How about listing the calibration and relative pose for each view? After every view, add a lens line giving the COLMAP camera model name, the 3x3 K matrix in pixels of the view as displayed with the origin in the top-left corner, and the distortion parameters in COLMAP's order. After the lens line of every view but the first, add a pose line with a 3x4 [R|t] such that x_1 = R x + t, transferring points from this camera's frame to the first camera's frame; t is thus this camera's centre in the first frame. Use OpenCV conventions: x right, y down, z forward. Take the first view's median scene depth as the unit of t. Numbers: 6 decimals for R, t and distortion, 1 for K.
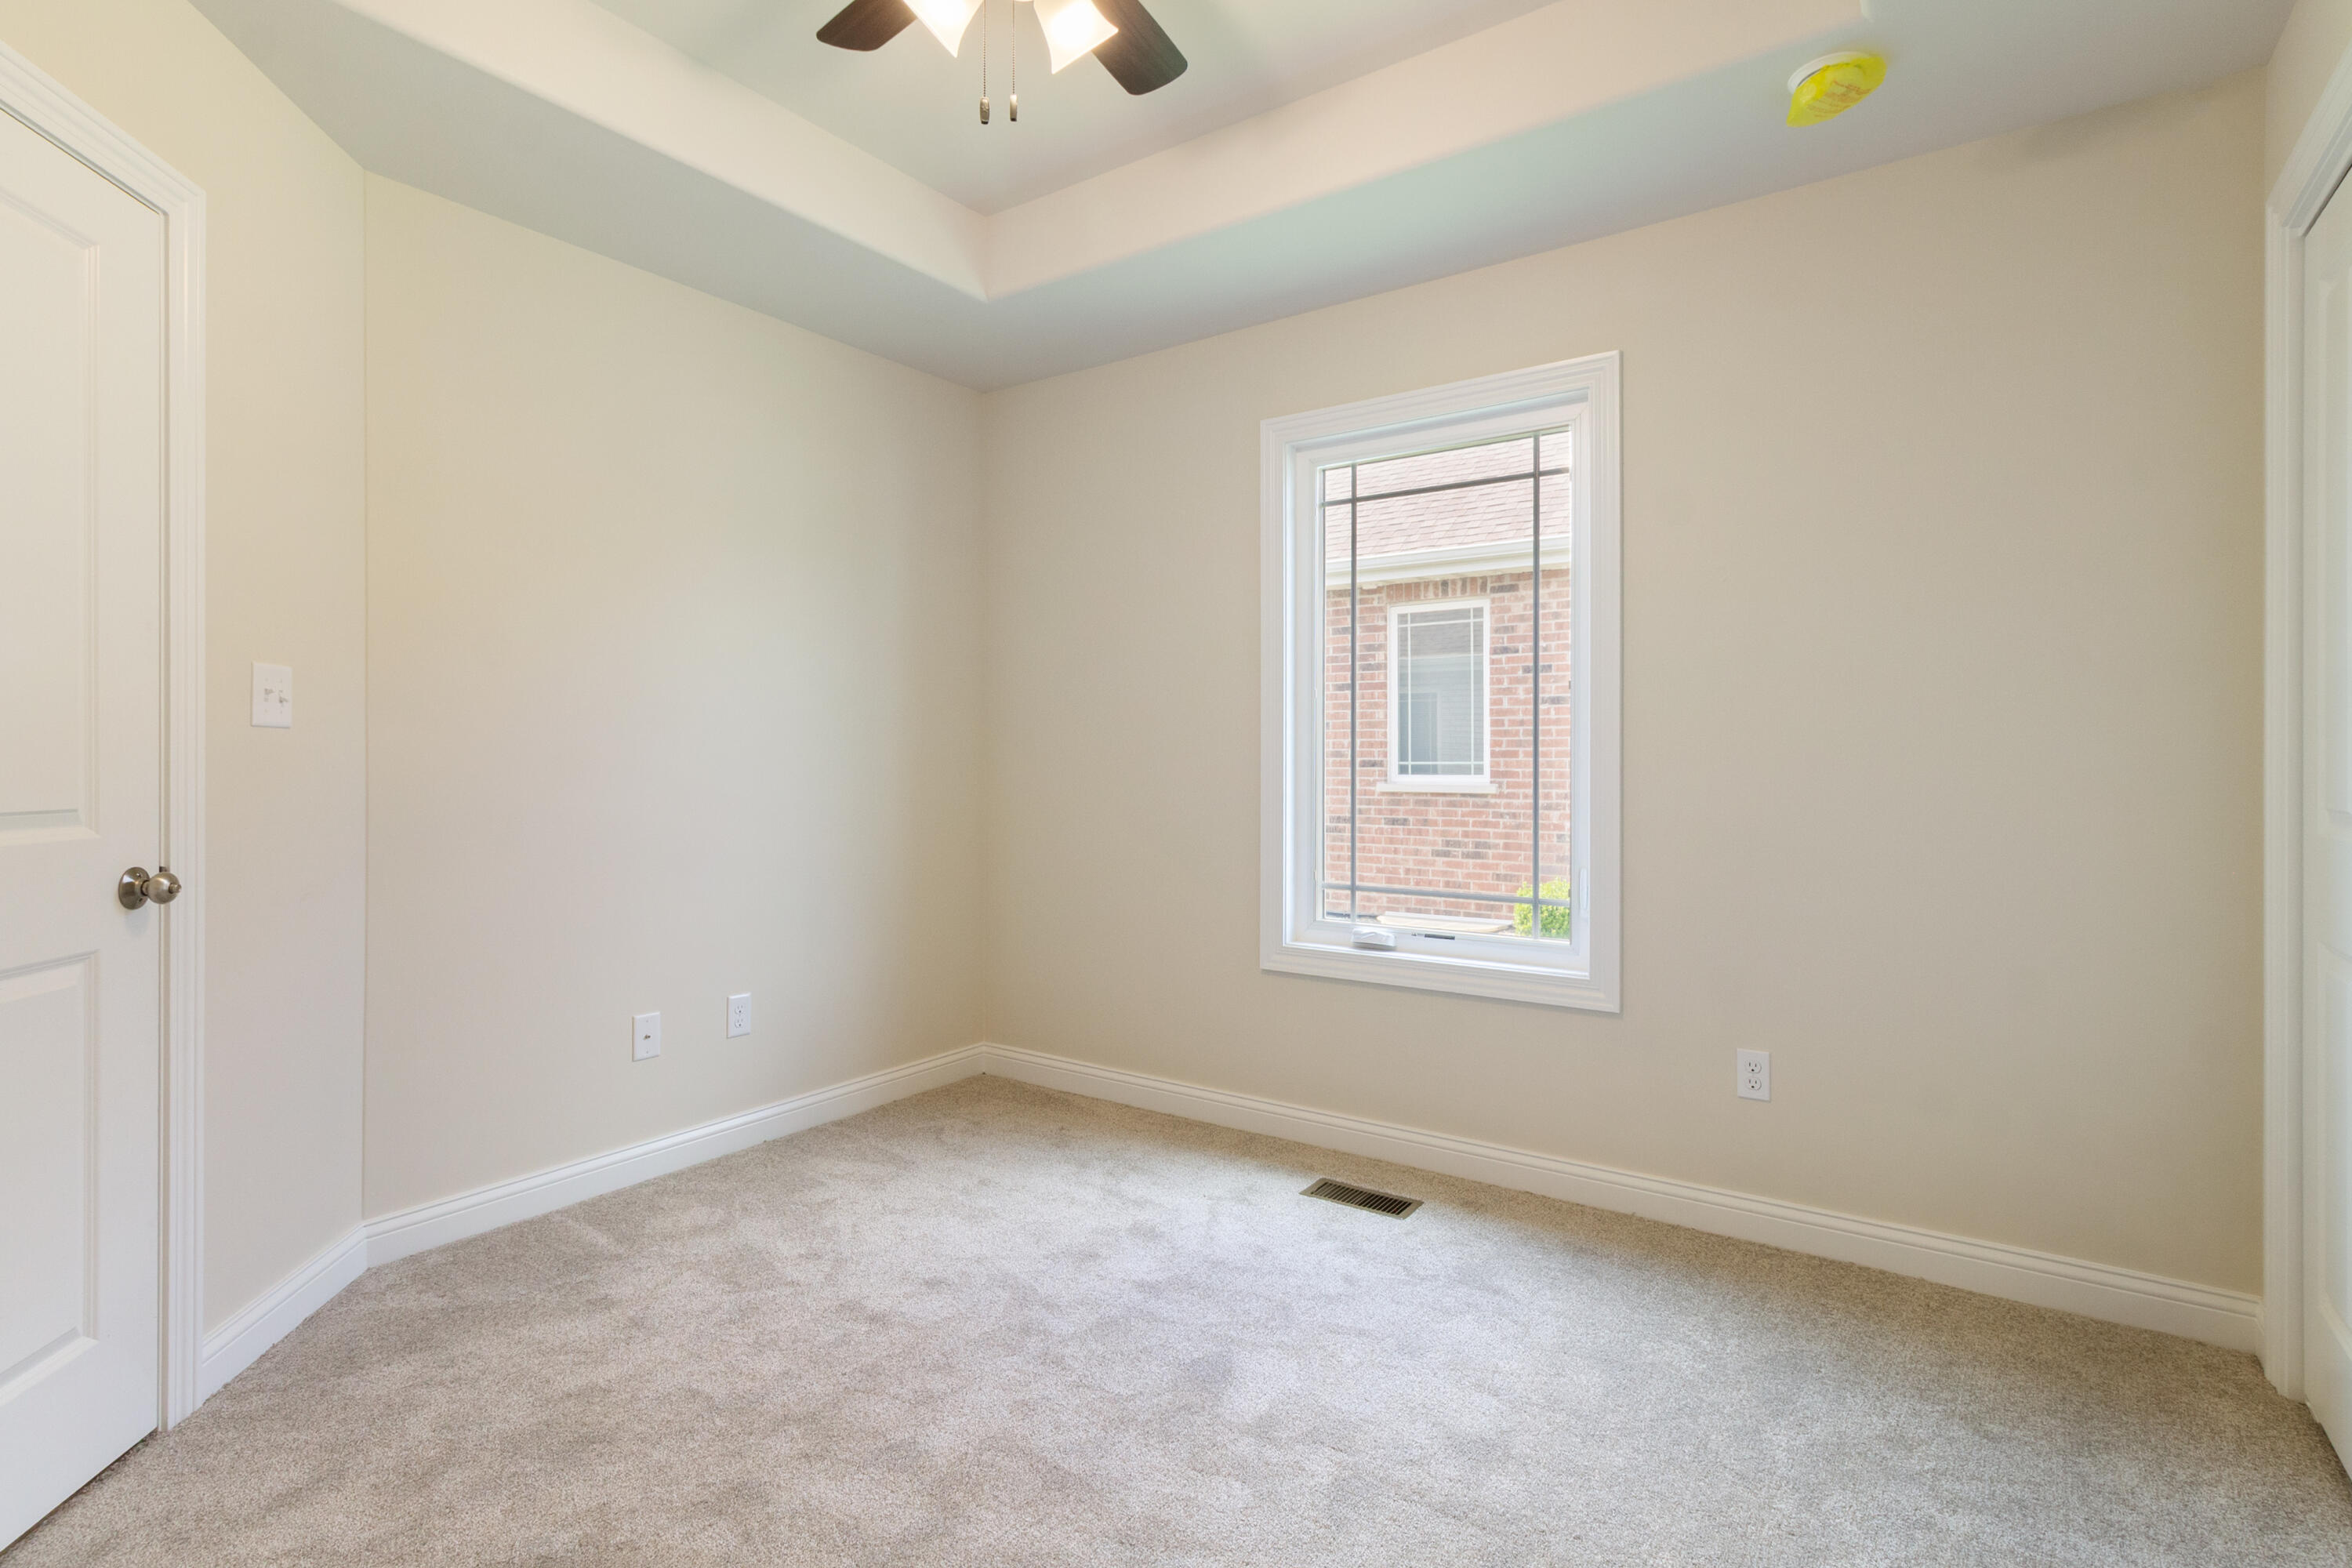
lens RADIAL K [[1141.6, 0, 1186.4], [0, 1141.6, 753.0], [0, 0, 1]] dist [0.000619, -0.000005]
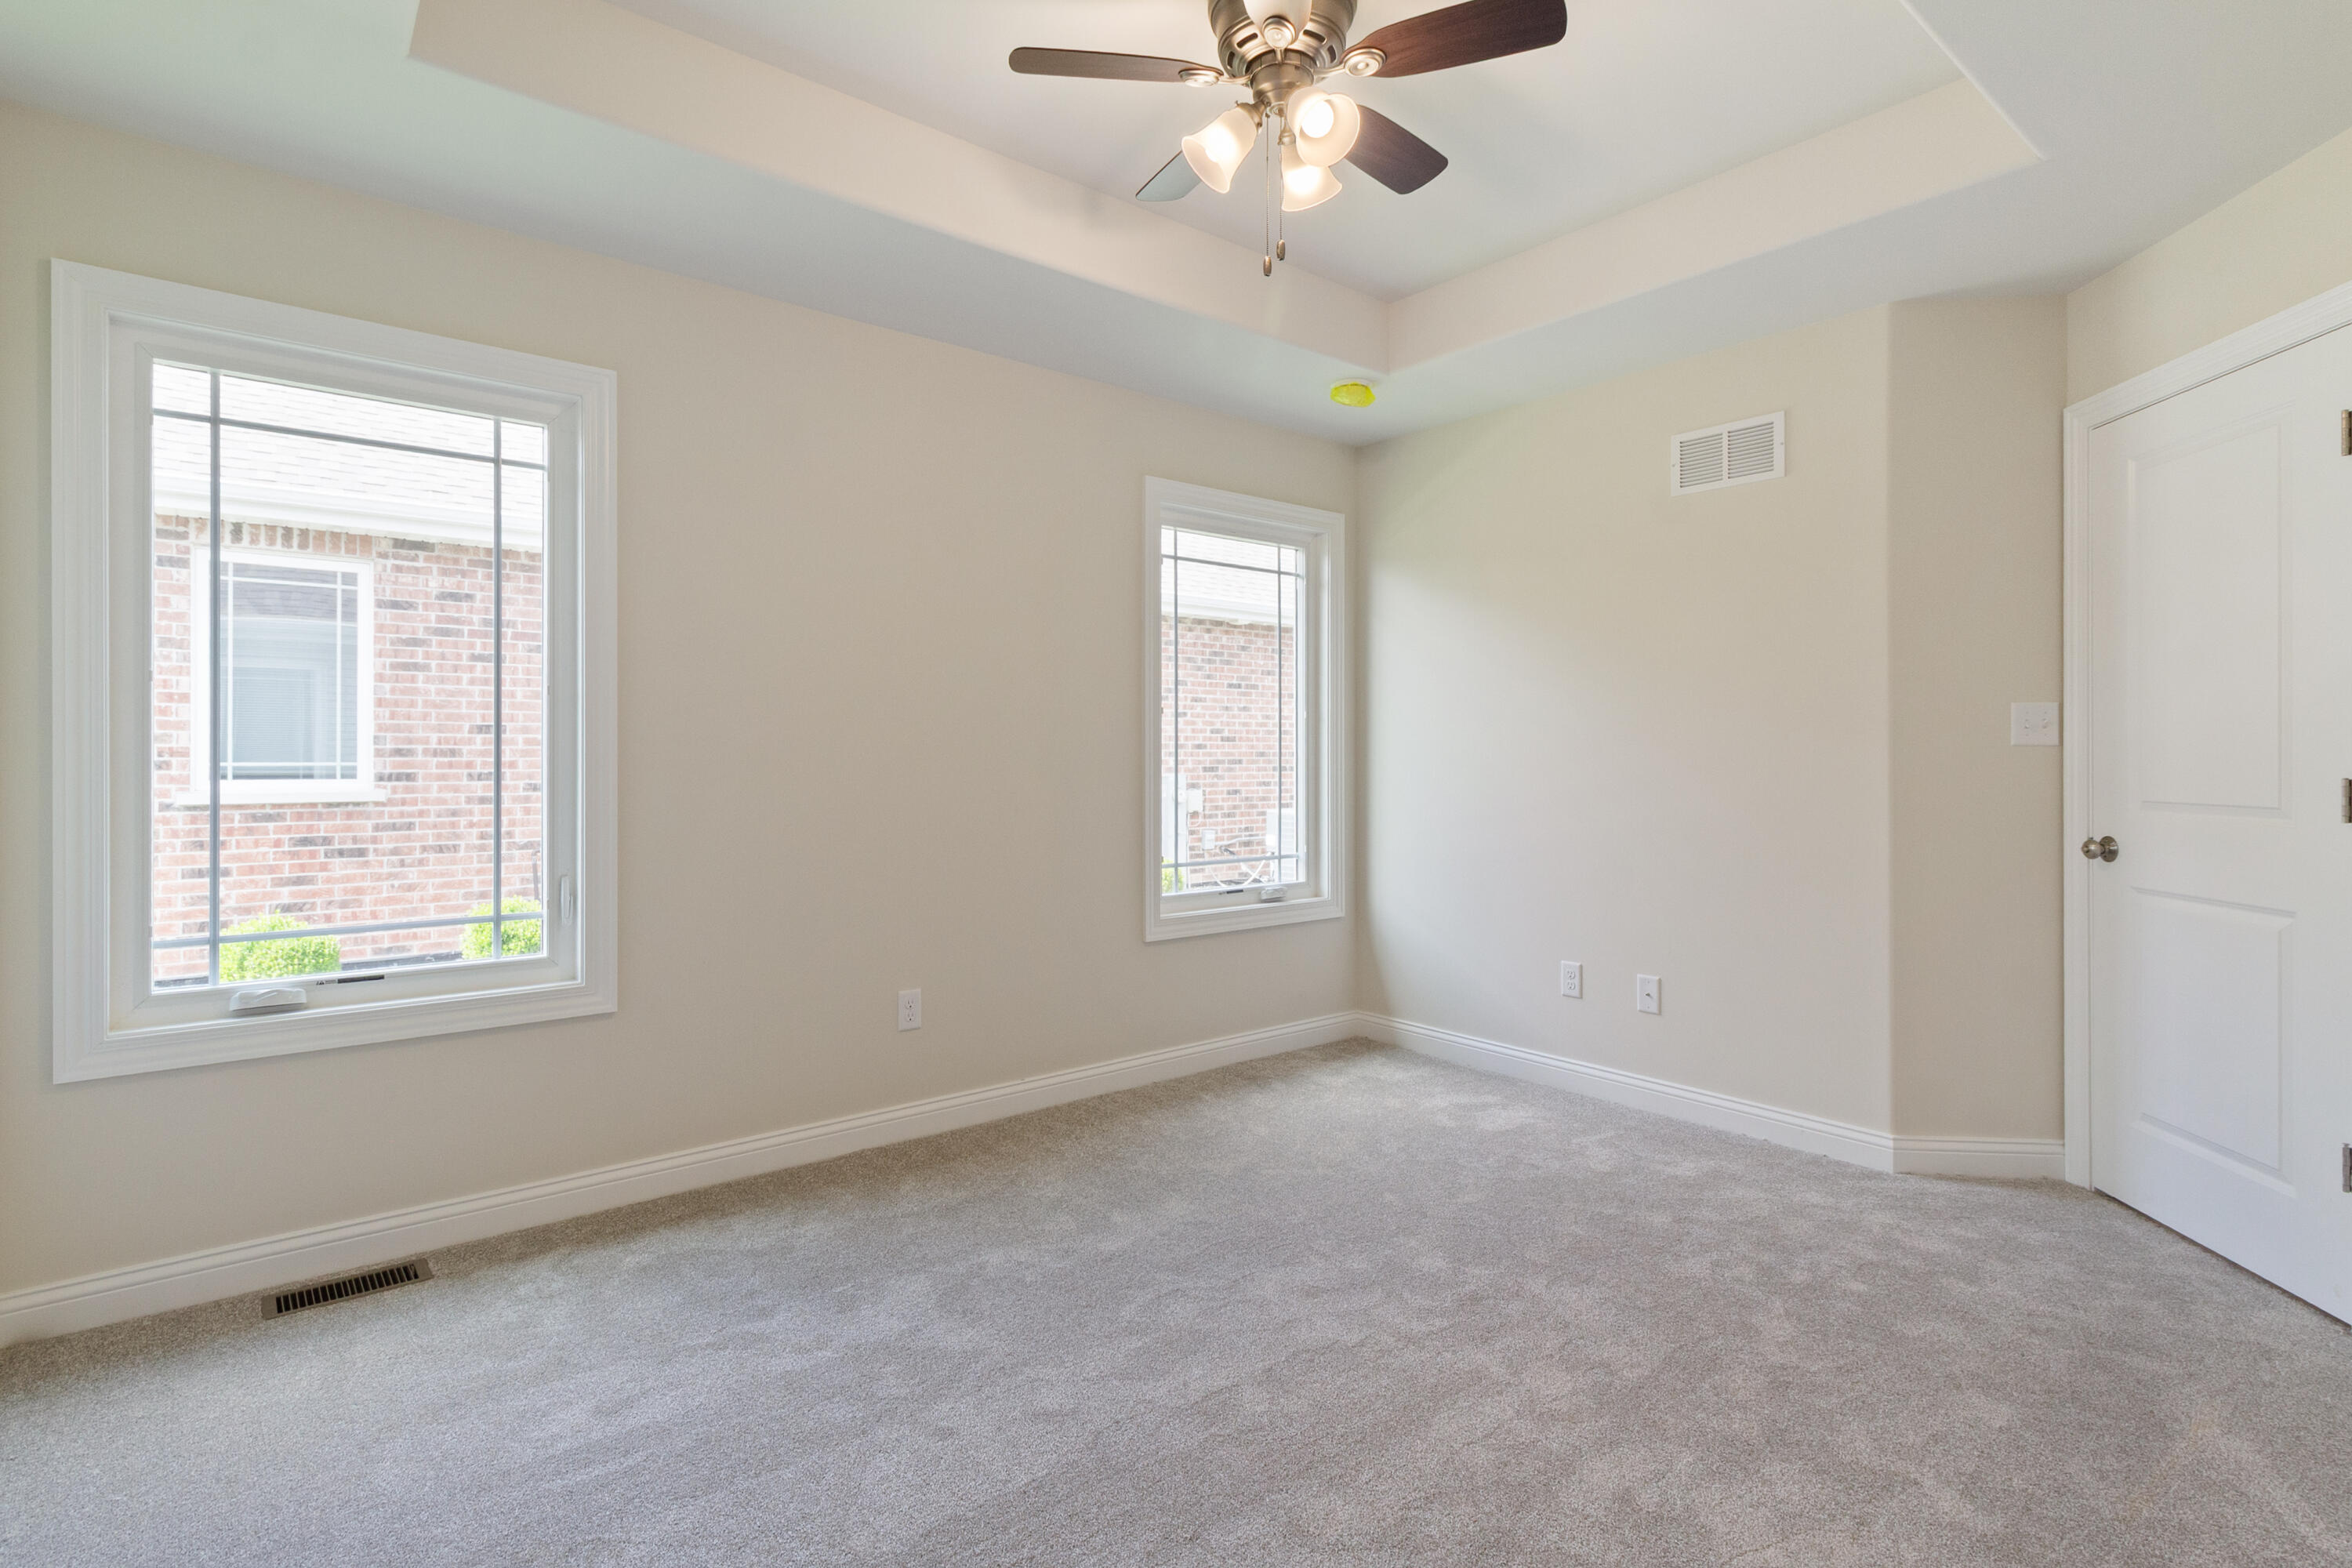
lens RADIAL K [[1113.8, 0, 1172.6], [0, 1113.8, 774.5], [0, 0, 1]] dist [0.001886, 0.000022]
pose [[0.288921, -0.013650, 0.957256, -0.341517], [-0.001116, 0.999893, 0.014595, 0.003921], [-0.957352, -0.005285, 0.288875, 0.215965]]
